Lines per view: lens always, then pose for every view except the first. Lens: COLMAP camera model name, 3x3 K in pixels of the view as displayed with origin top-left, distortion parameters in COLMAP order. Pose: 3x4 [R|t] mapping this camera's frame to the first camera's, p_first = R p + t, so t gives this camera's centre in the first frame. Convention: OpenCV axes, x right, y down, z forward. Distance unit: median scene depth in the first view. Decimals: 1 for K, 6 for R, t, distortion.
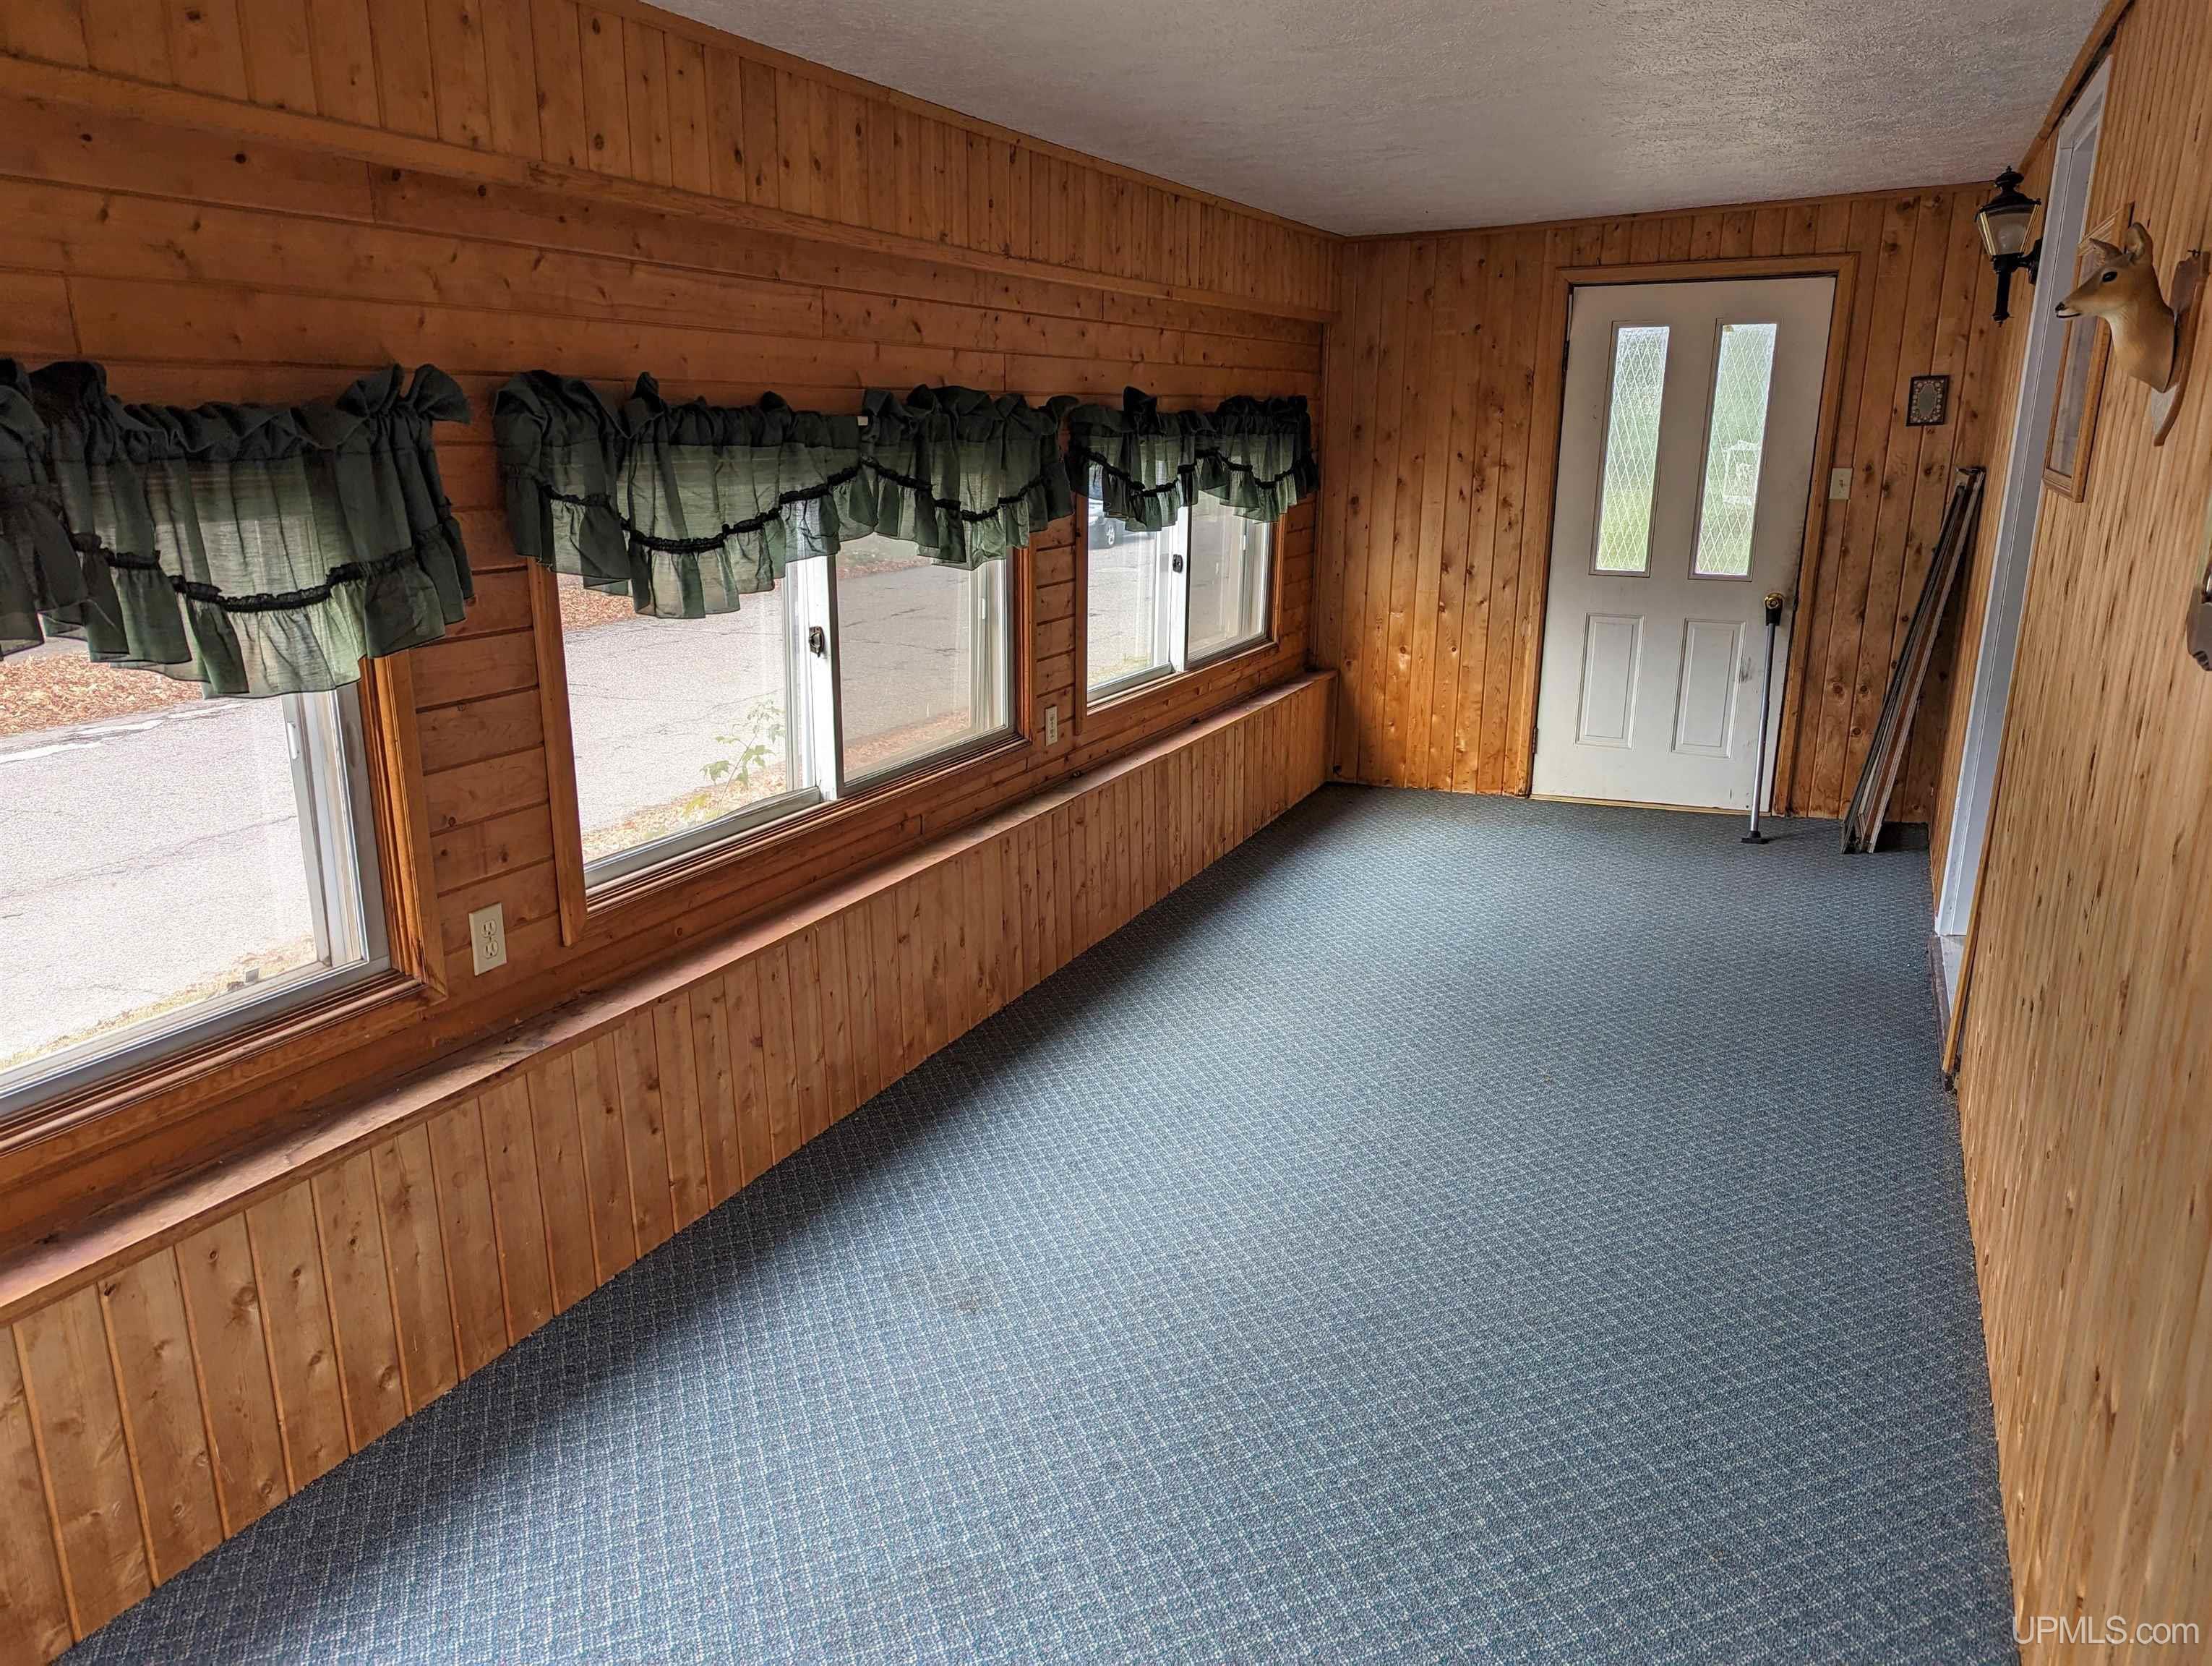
lens RADIAL K [[1557.9, 0, 1106.0], [0, 1557.9, 833.0], [0, 0, 1]] dist [0.001406, 0.001238]
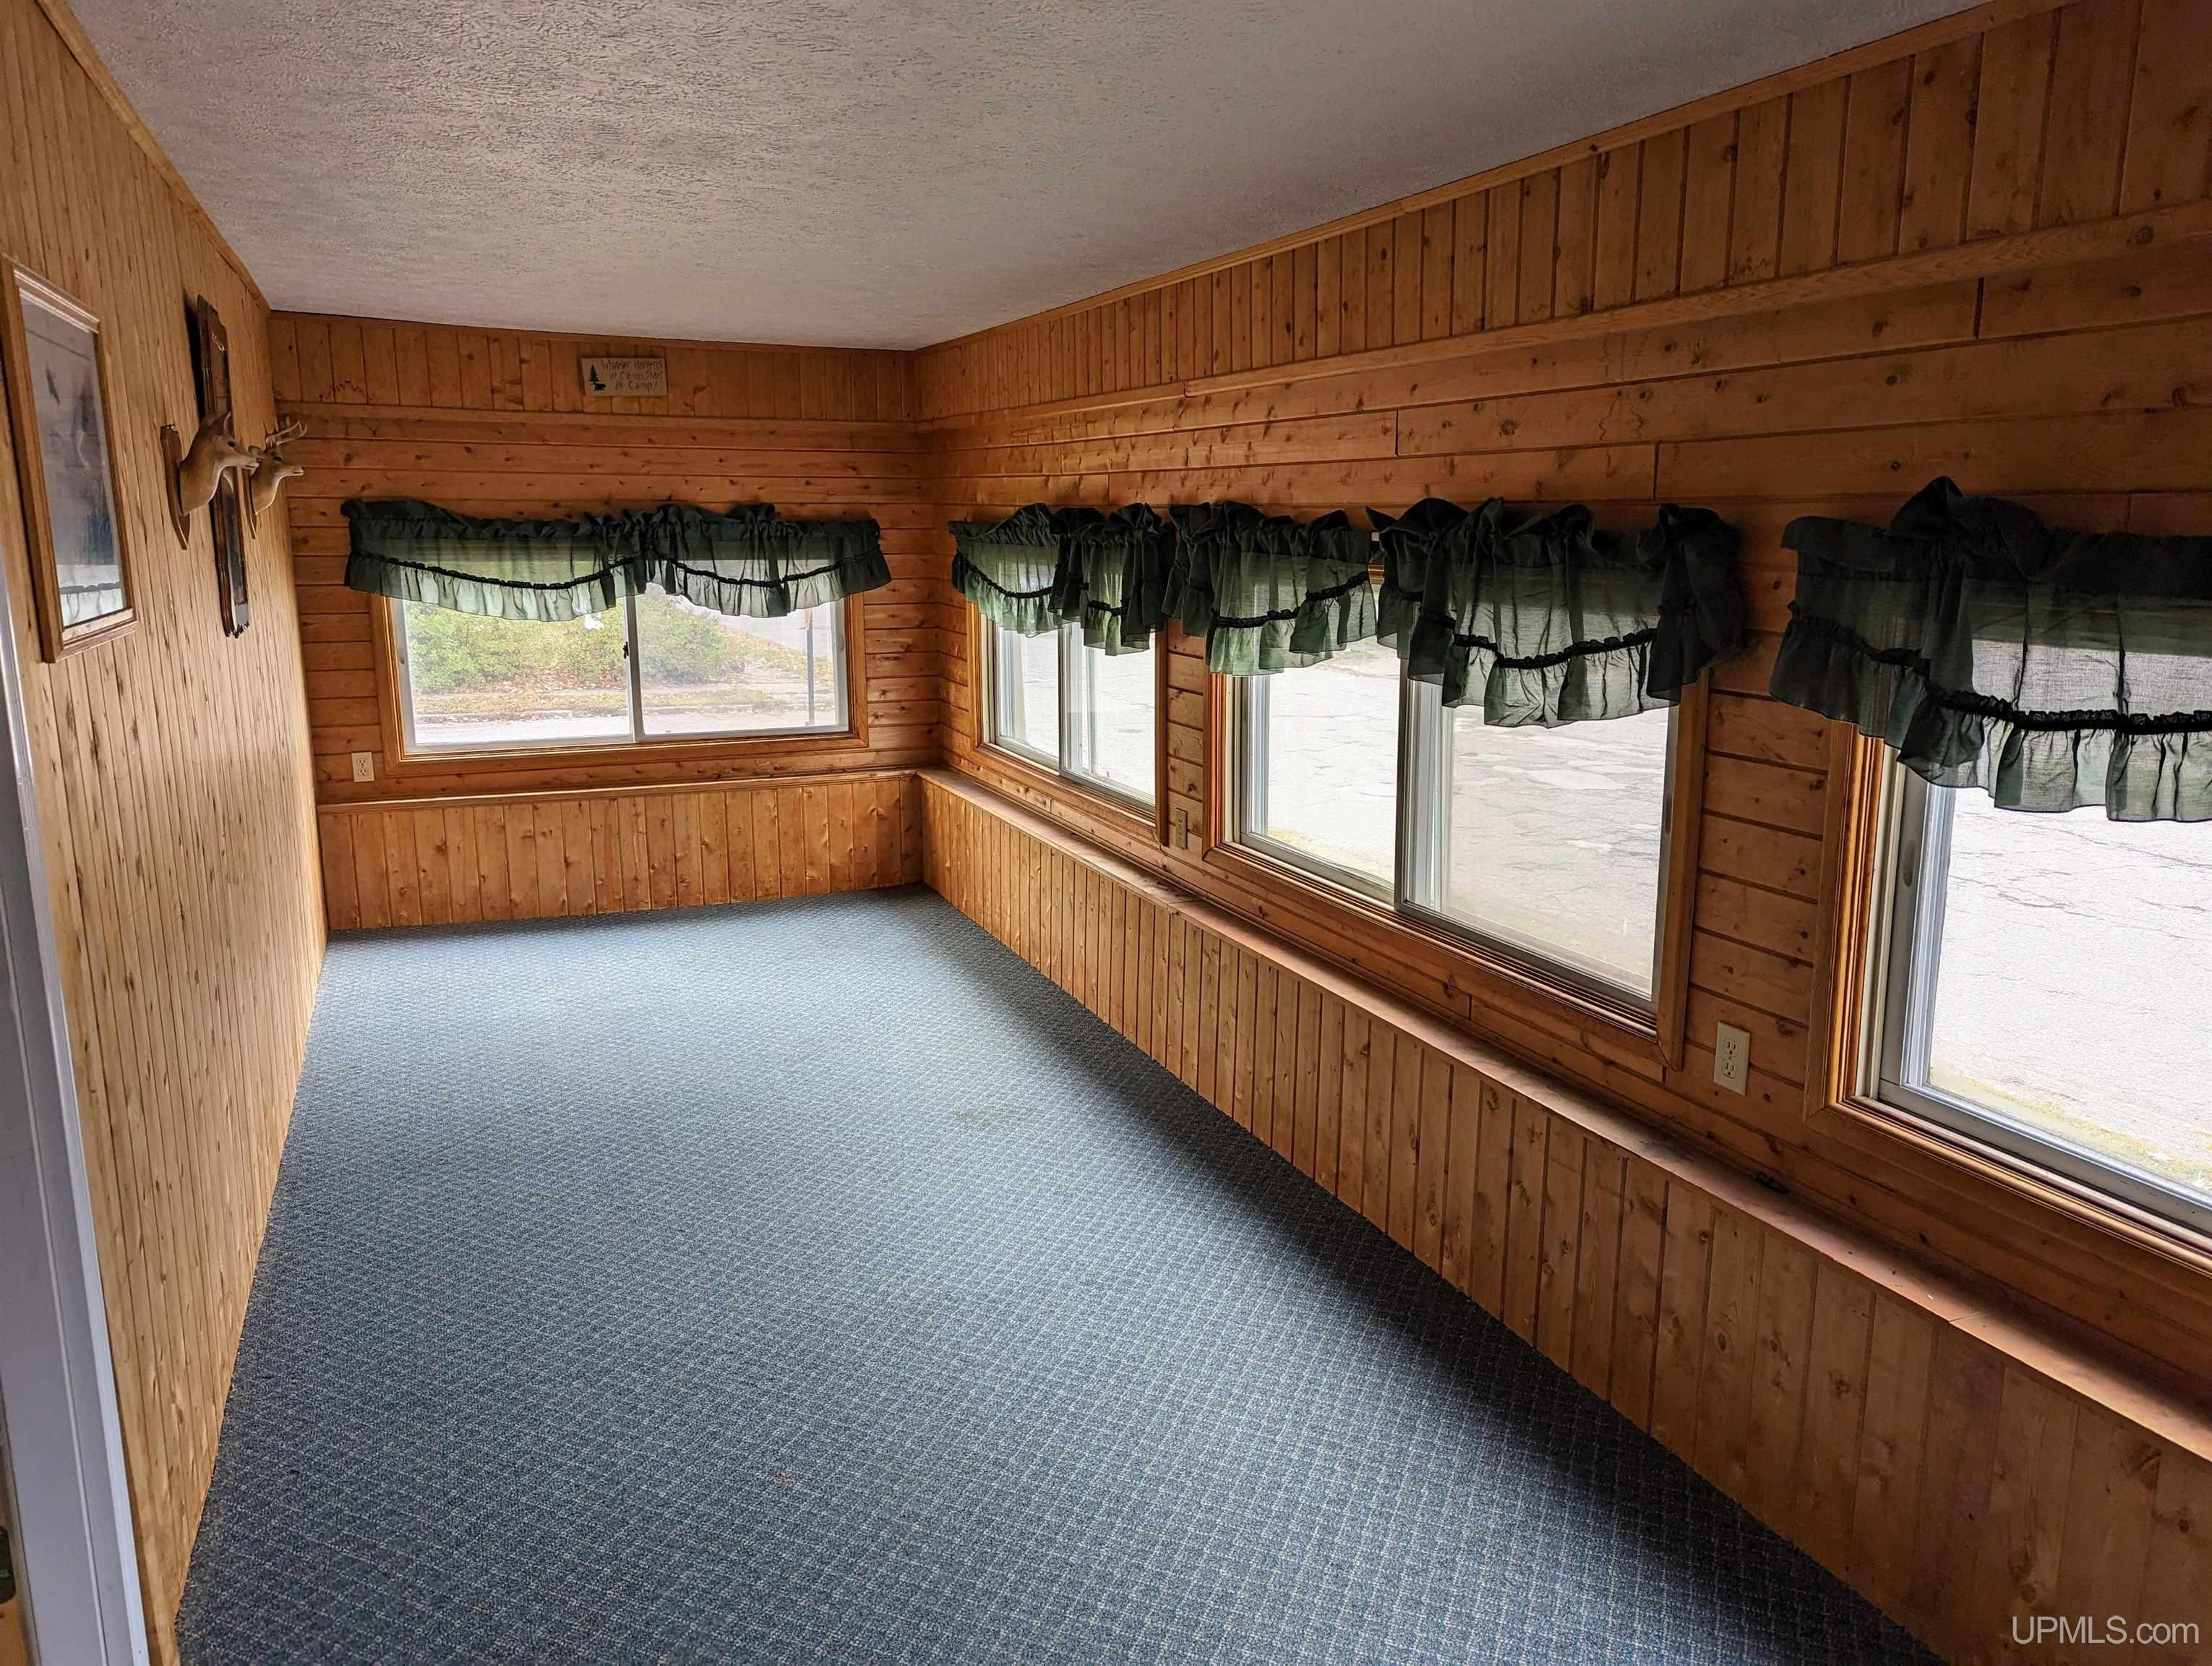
lens RADIAL K [[1557.9, 0, 1106.0], [0, 1557.9, 833.0], [0, 0, 1]] dist [0.001406, 0.001238]
pose [[-0.671492, 0.120683, -0.731118, 0.628835], [-0.214056, 0.912995, 0.347303, -0.348143], [0.709421, 0.389712, -0.587236, 1.335936]]
